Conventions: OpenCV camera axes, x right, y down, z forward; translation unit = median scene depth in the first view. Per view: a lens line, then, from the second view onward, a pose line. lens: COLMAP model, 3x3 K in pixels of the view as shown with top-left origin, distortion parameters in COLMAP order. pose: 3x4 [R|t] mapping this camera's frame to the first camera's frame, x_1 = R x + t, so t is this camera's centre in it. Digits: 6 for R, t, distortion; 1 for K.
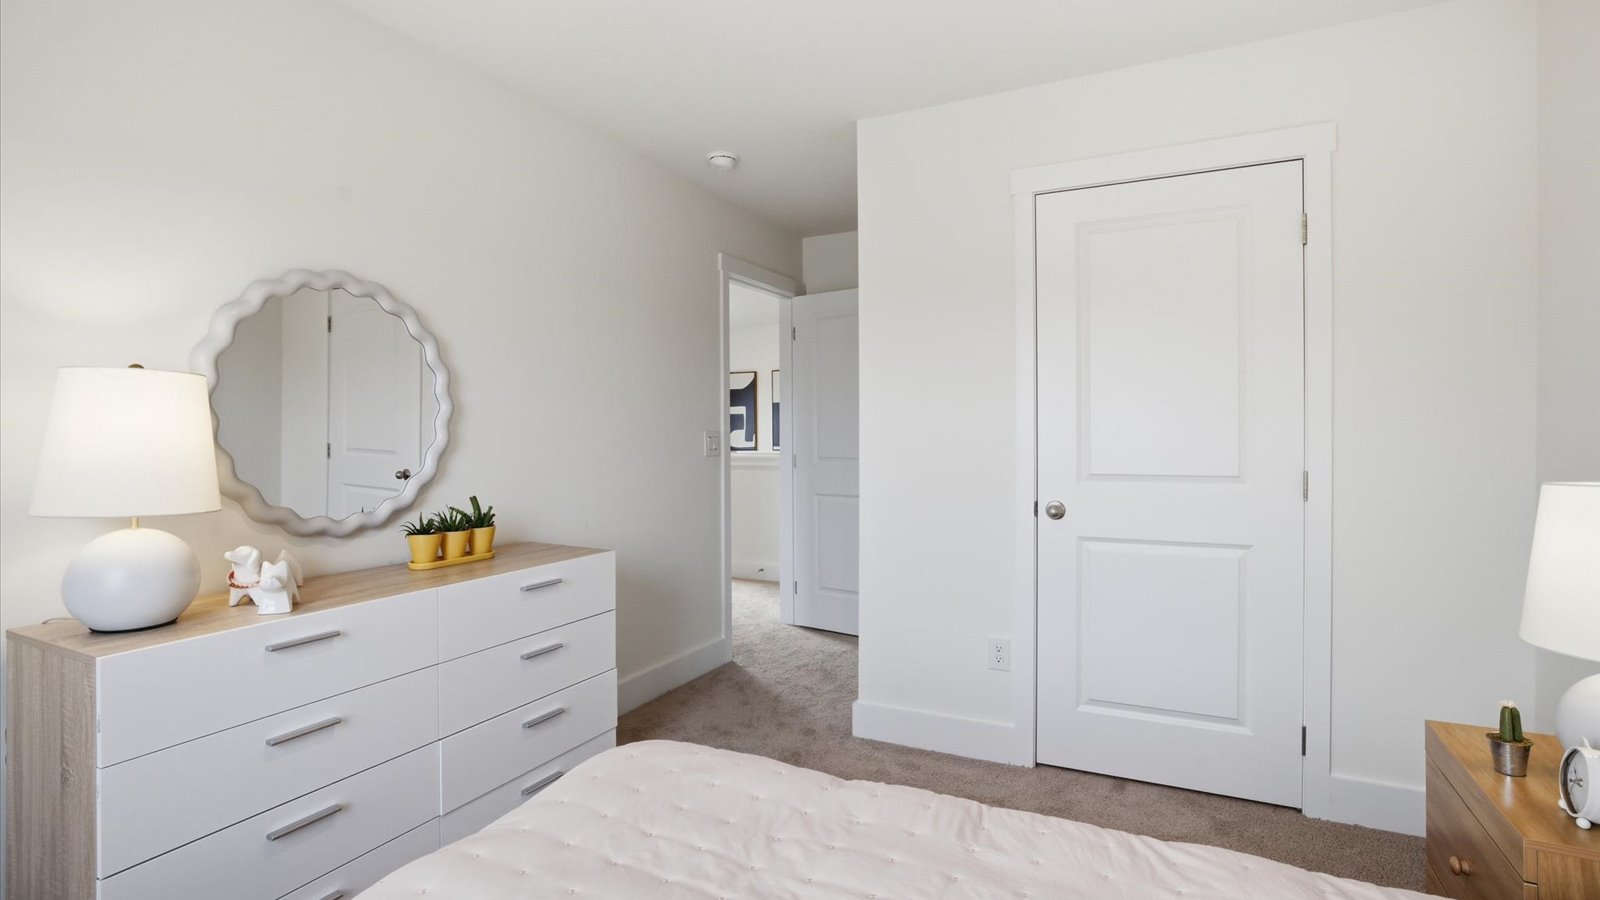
lens RADIAL K [[743.8, 0, 798.8], [0, 743.8, 433.7], [0, 0, 1]] dist [-0.040325, 0.022931]
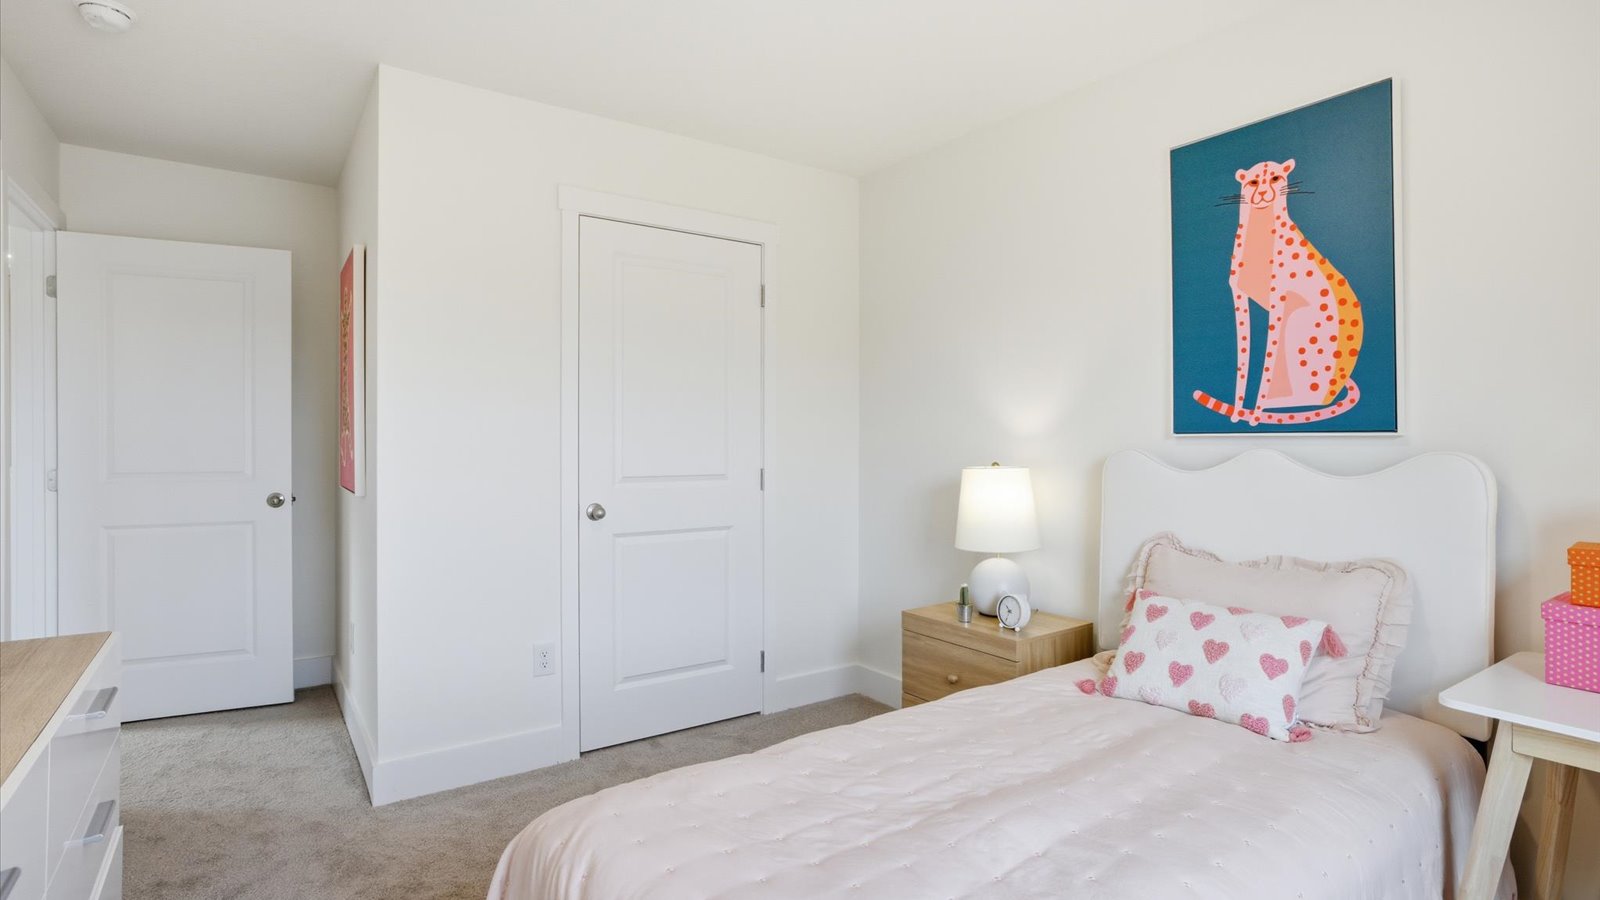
lens RADIAL K [[743.8, 0, 798.8], [0, 743.8, 433.7], [0, 0, 1]] dist [-0.040325, 0.022931]
pose [[0.502081, 0.014900, 0.864692, -0.462375], [-0.004000, 0.999881, -0.014907, 0.003911], [-0.864811, 0.004026, 0.502081, 0.205887]]
